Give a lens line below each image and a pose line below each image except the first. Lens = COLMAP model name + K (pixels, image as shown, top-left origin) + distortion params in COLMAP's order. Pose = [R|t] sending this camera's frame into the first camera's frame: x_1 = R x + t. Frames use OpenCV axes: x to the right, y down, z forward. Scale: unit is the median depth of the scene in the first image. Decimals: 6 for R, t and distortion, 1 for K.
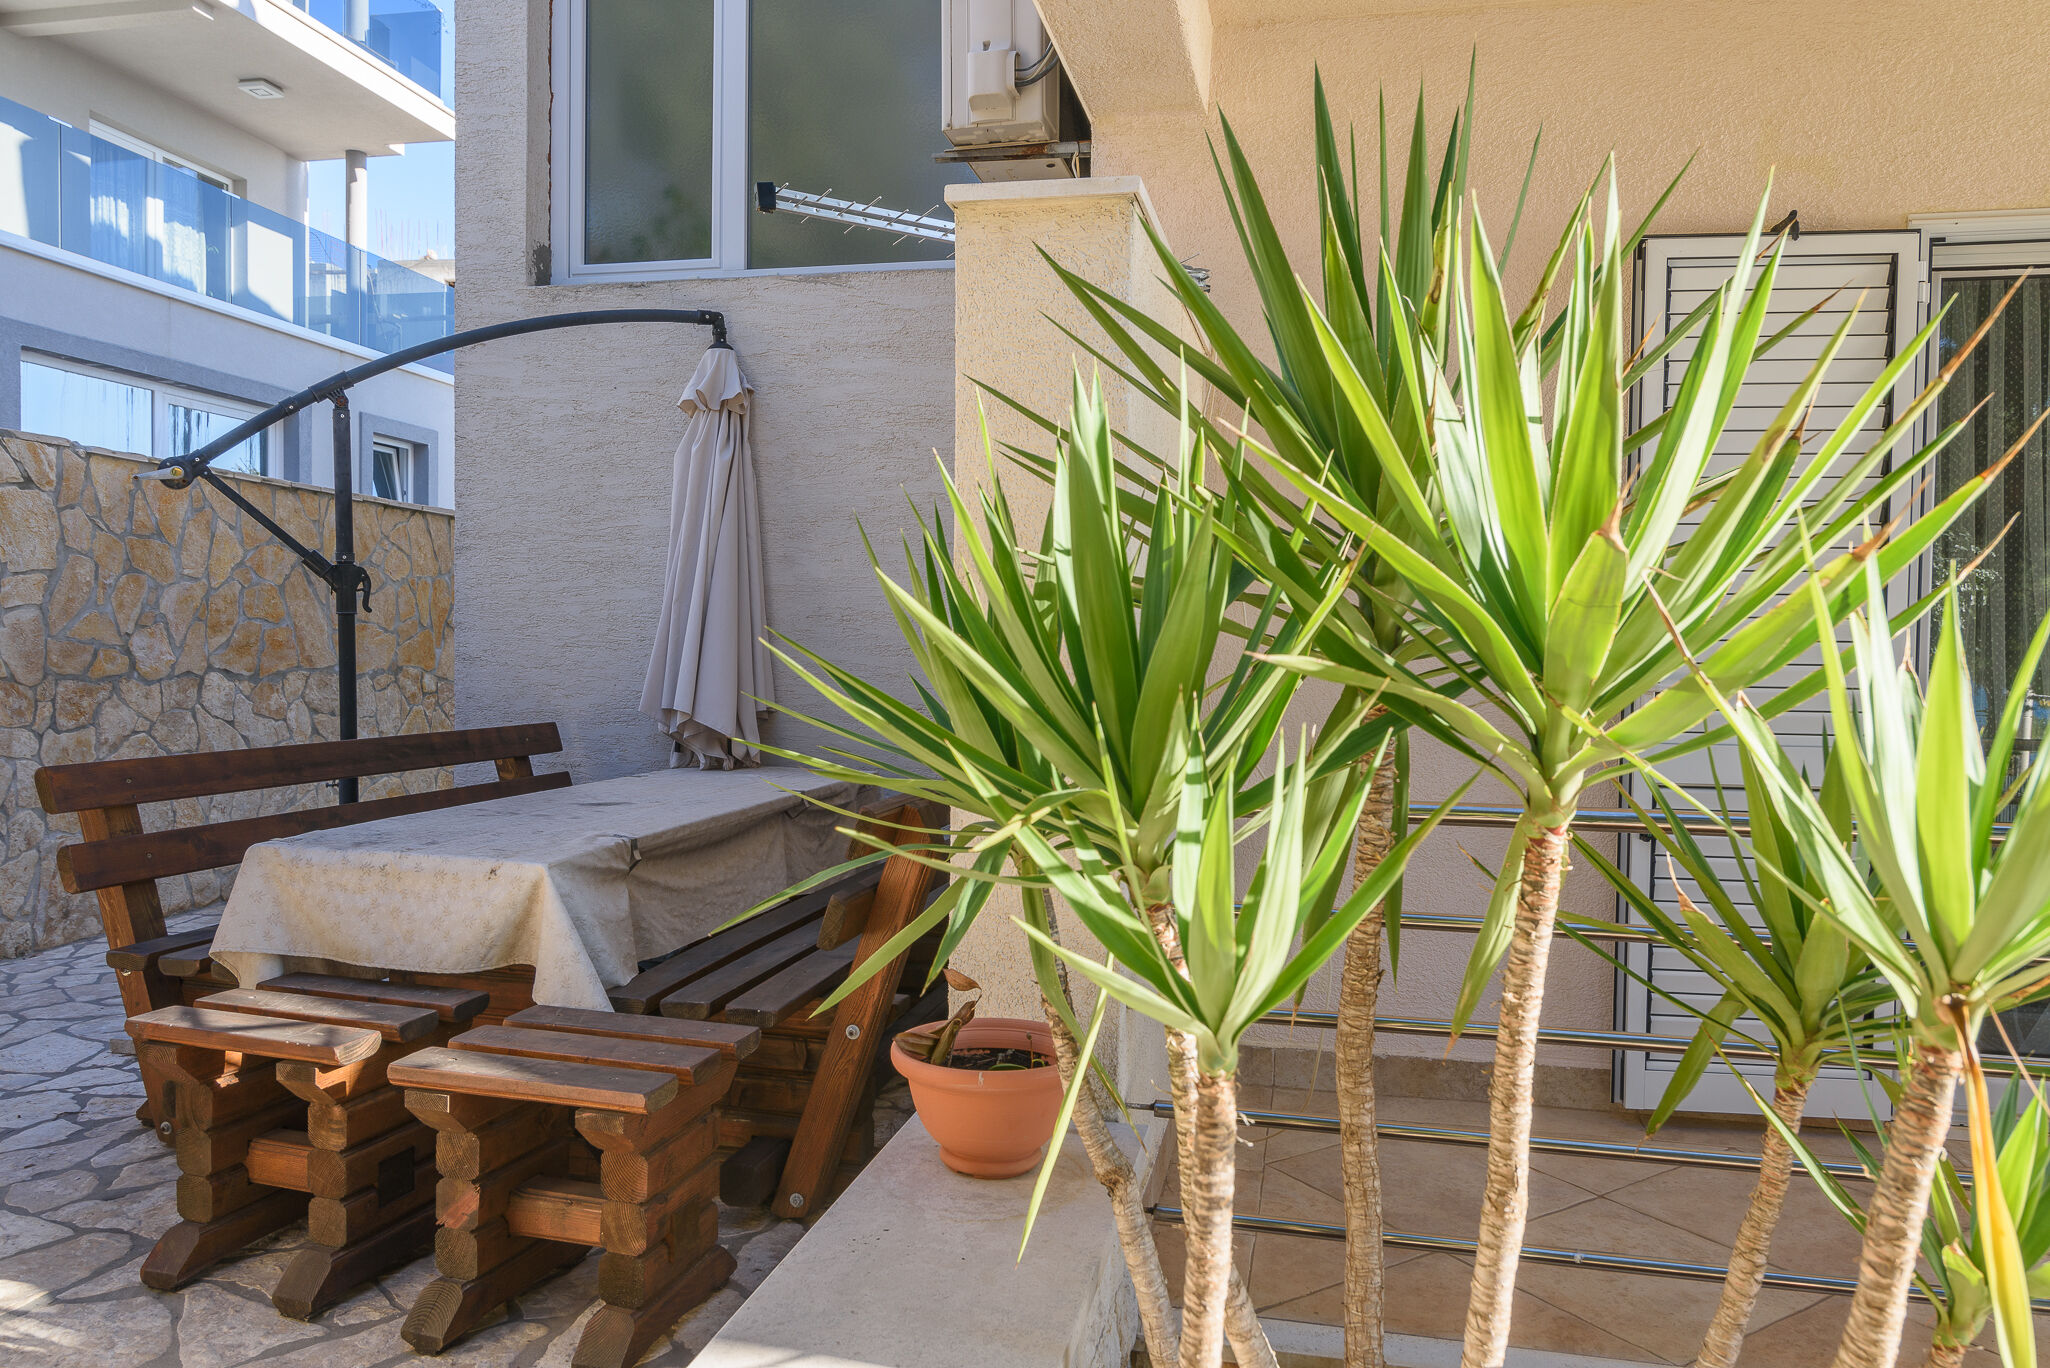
lens RADIAL K [[1399.8, 0, 1025.0], [0, 1399.8, 684.0], [0, 0, 1]] dist [0.001545, -0.001730]
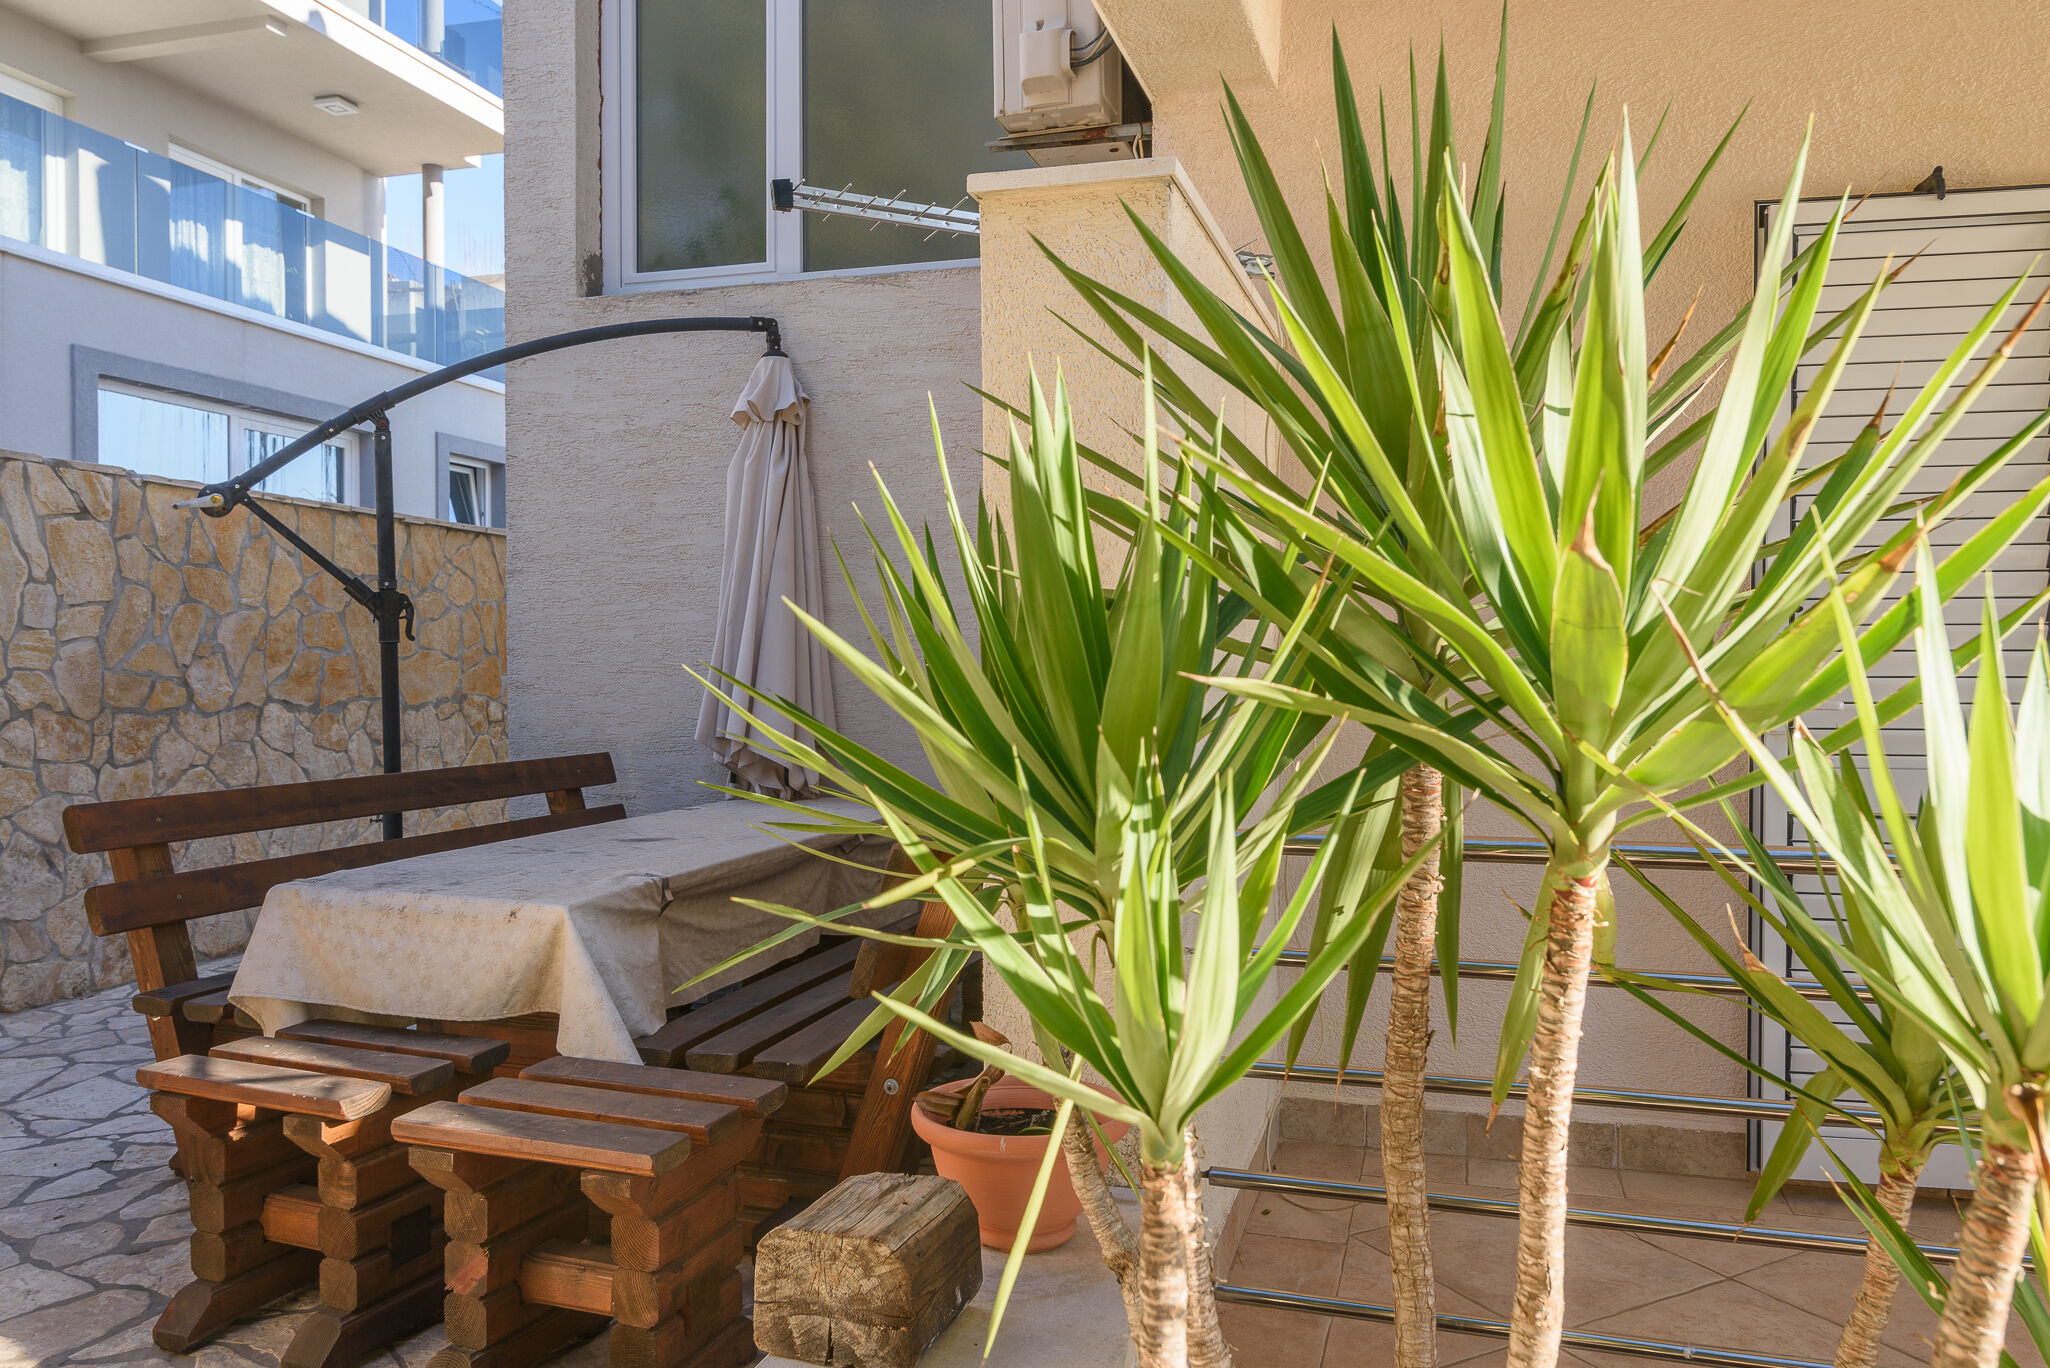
lens RADIAL K [[1487.3, 0, 1025.0], [0, 1487.3, 684.0], [0, 0, 1]] dist [0.001665, -0.002946]
pose [[0.996971, -0.012652, -0.076732, 0.026059], [0.011672, 0.999845, -0.013209, -0.002579], [0.076888, 0.012273, 0.996964, 0.011719]]
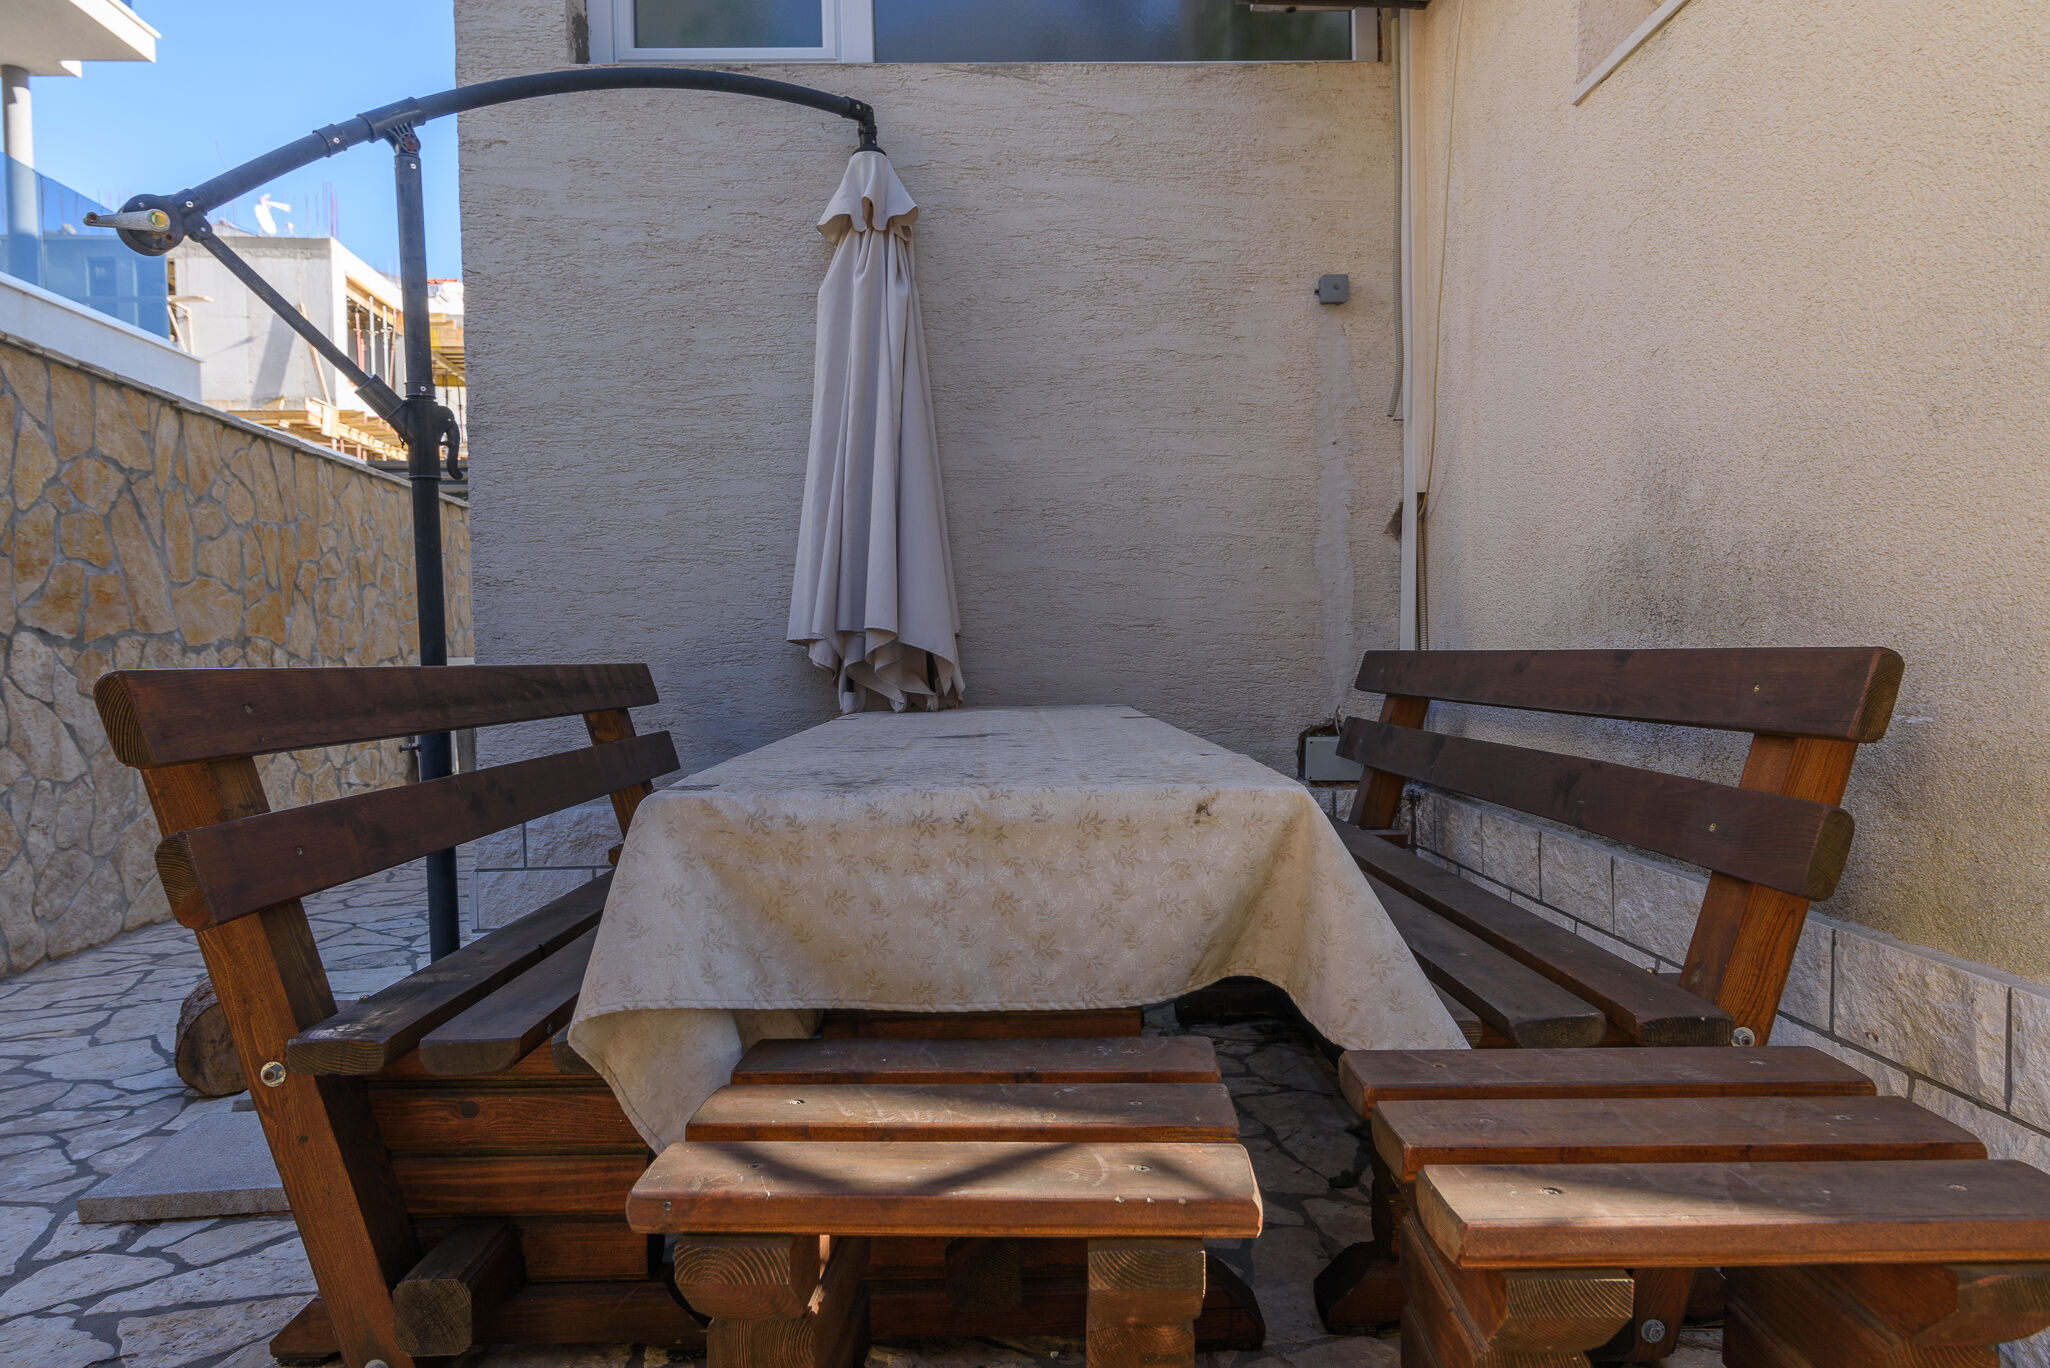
lens RADIAL K [[1304.1, 0, 1025.0], [0, 1304.1, 684.0], [0, 0, 1]] dist [-0.001281, 0.000486]
pose [[0.967061, -0.039383, 0.251481, -0.325924], [0.041499, 0.999134, -0.003111, 0.049287], [-0.251141, 0.013445, 0.967857, 0.310868]]
